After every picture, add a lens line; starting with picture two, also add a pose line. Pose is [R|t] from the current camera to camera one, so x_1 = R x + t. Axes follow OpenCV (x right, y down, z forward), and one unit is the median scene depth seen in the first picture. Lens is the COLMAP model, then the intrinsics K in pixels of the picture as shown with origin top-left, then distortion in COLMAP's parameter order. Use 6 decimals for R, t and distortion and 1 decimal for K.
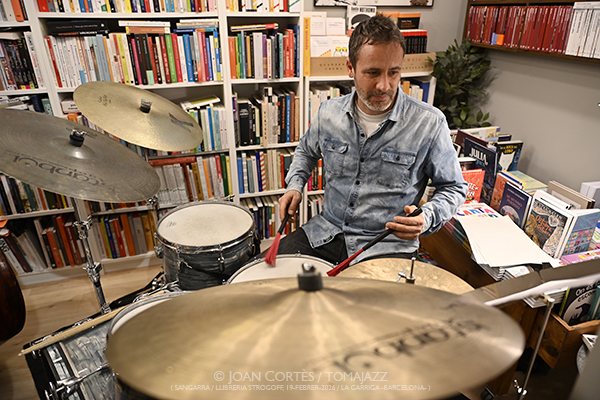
lens RADIAL K [[406.0, 0, 300.0], [0, 406.0, 200.0], [0, 0, 1]] dist [0.004856, -0.000108]
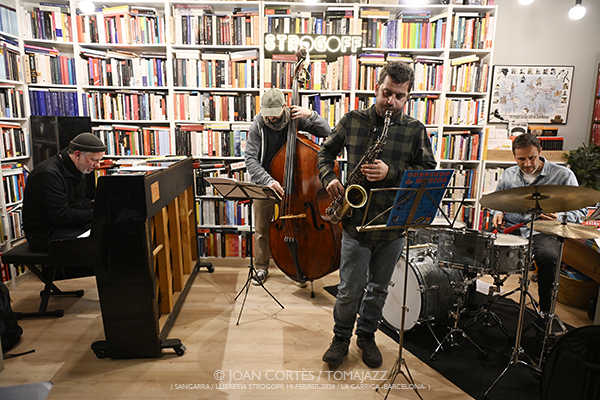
lens RADIAL K [[406.0, 0, 300.0], [0, 406.0, 200.0], [0, 0, 1]] dist [0.004856, -0.000108]
pose [[0.964687, 0.060703, -0.256309, -0.276627], [-0.124534, 0.962566, -0.240745, 0.355958], [0.232101, 0.264163, 0.936134, -0.716756]]
